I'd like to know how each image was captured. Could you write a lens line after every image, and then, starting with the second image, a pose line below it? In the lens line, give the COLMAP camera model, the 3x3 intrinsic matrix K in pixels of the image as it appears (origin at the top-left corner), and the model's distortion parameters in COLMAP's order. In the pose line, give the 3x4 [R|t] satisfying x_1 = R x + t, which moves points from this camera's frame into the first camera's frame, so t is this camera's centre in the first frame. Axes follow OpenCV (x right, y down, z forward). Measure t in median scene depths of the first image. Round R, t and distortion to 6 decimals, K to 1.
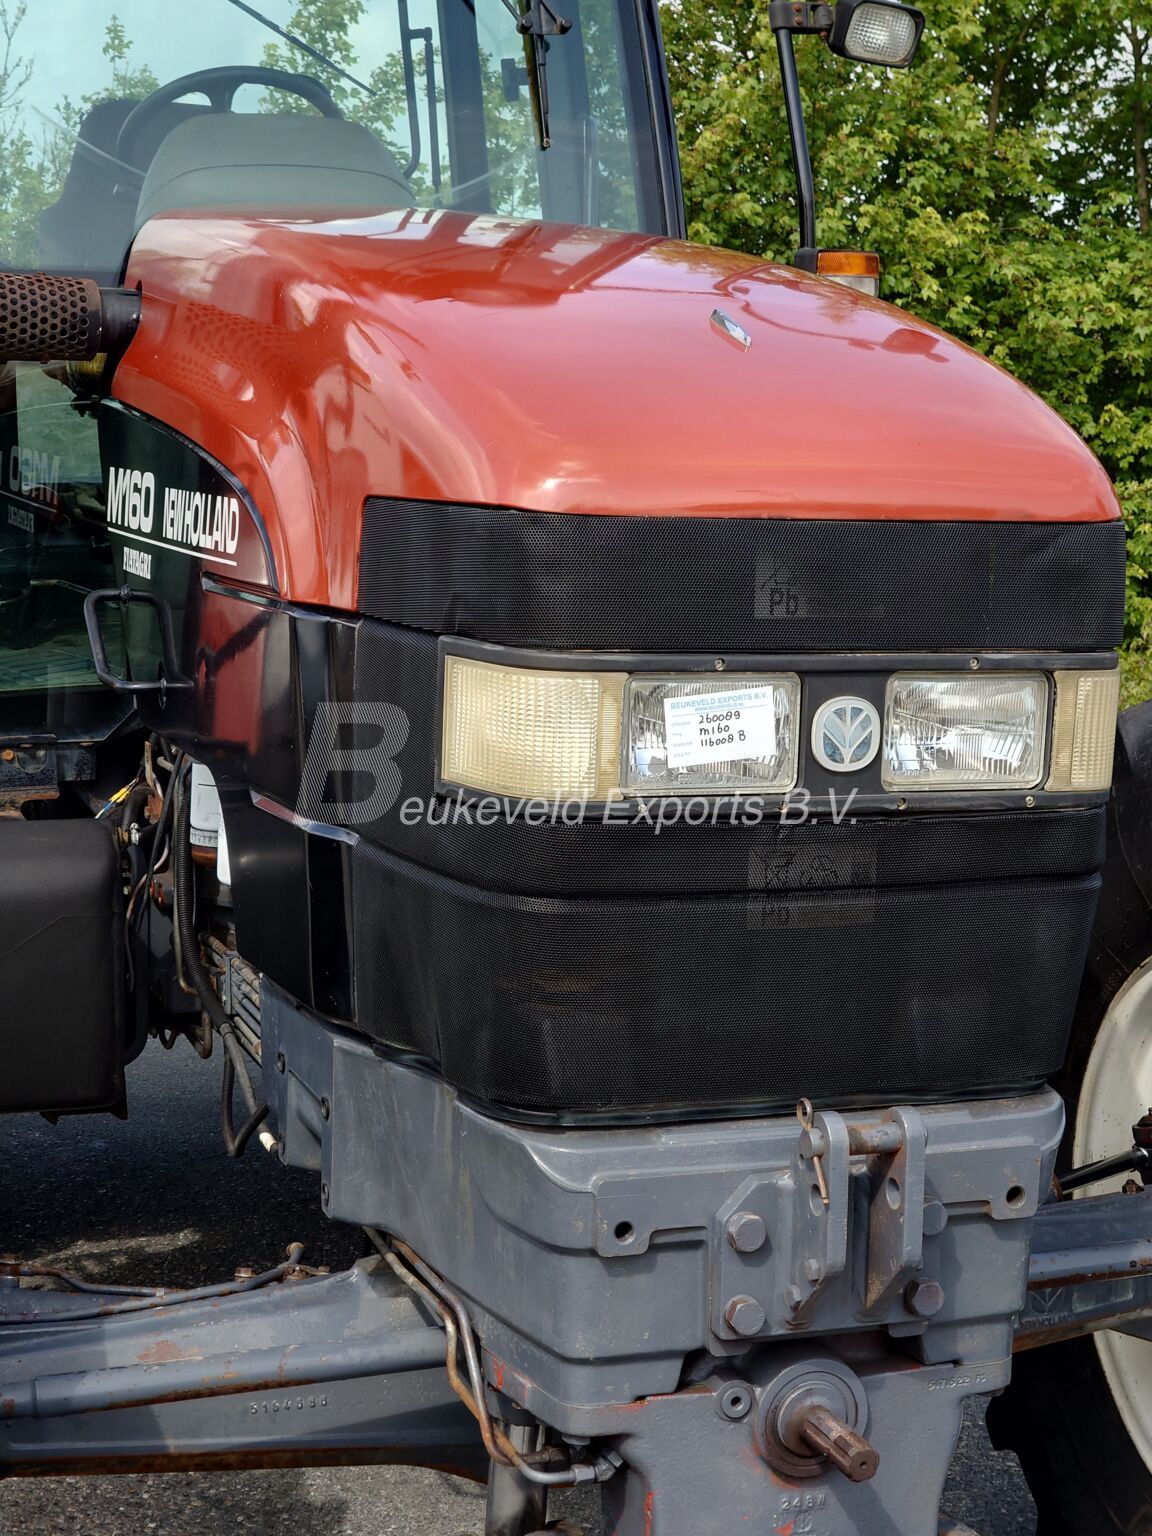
lens RADIAL K [[2835.0, 0, 582.8], [0, 2835.0, 757.0], [0, 0, 1]] dist [-0.107670, 0.000000]
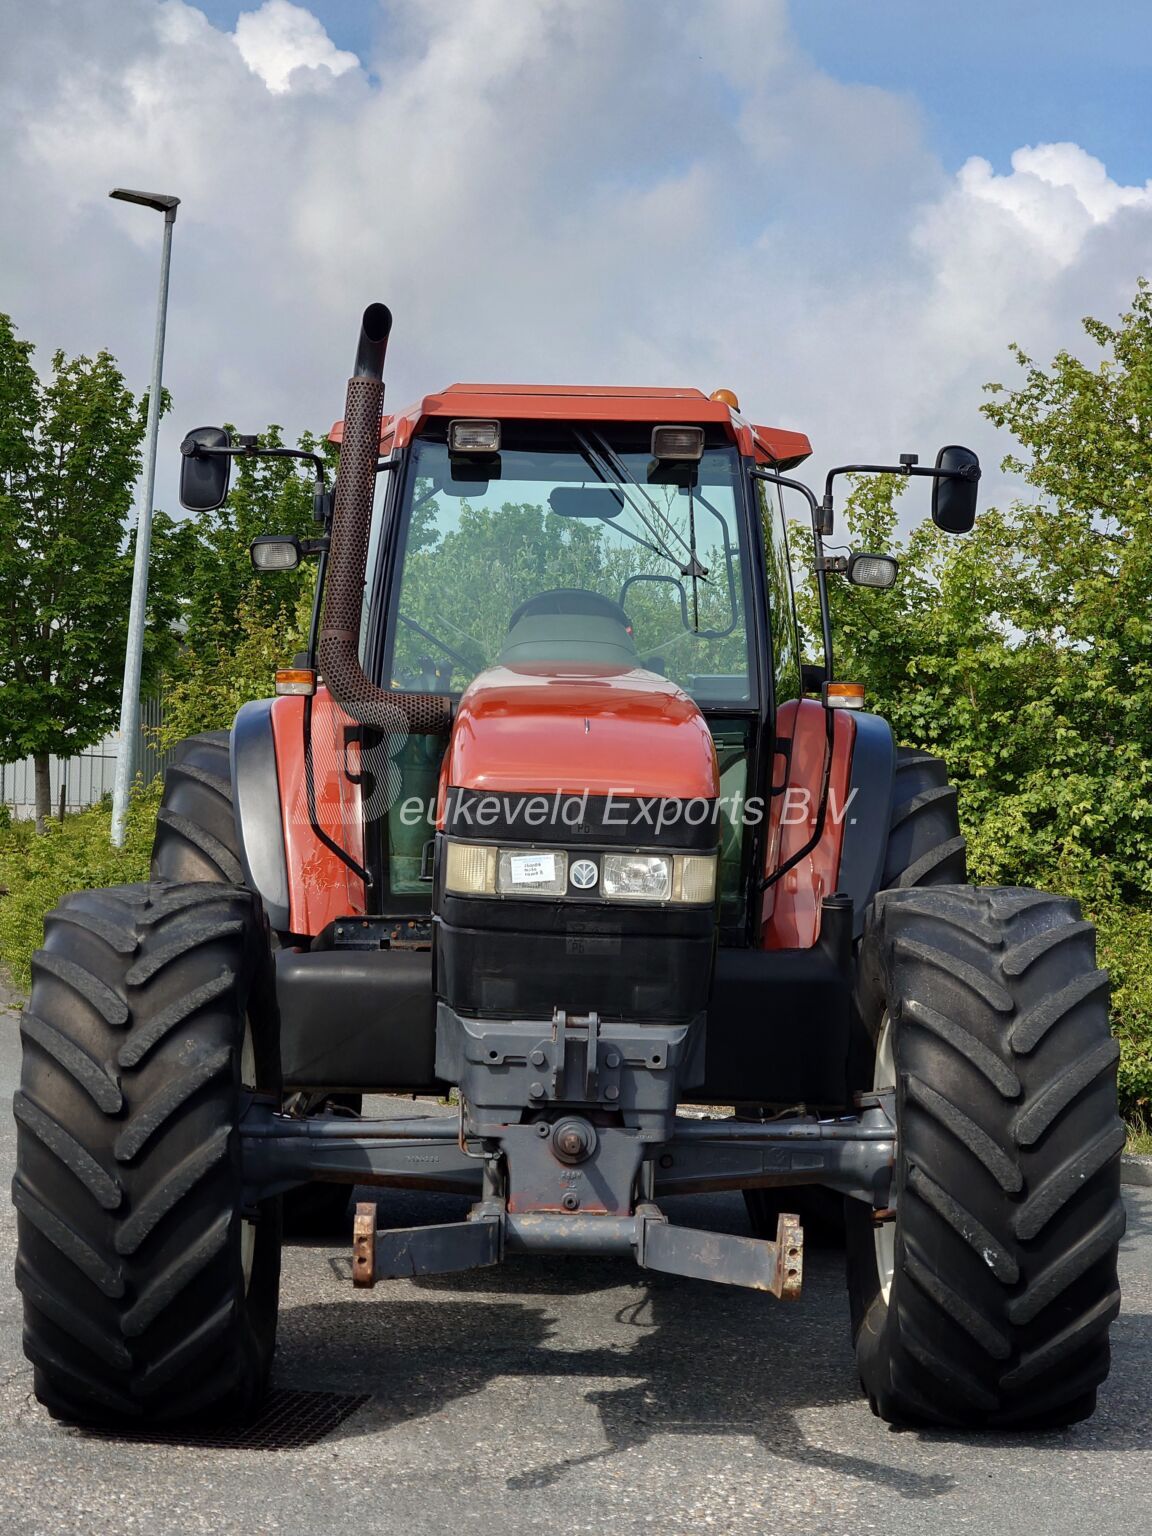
lens RADIAL K [[2835.0, 0, 572.5], [0, 2835.0, 769.6], [0, 0, 1]] dist [-0.107670, 0.000000]
pose [[0.950559, 0.012291, -0.310301, 0.895089], [-0.052320, 0.991272, -0.121010, 0.214557], [0.306105, 0.131262, 0.942905, -1.517781]]
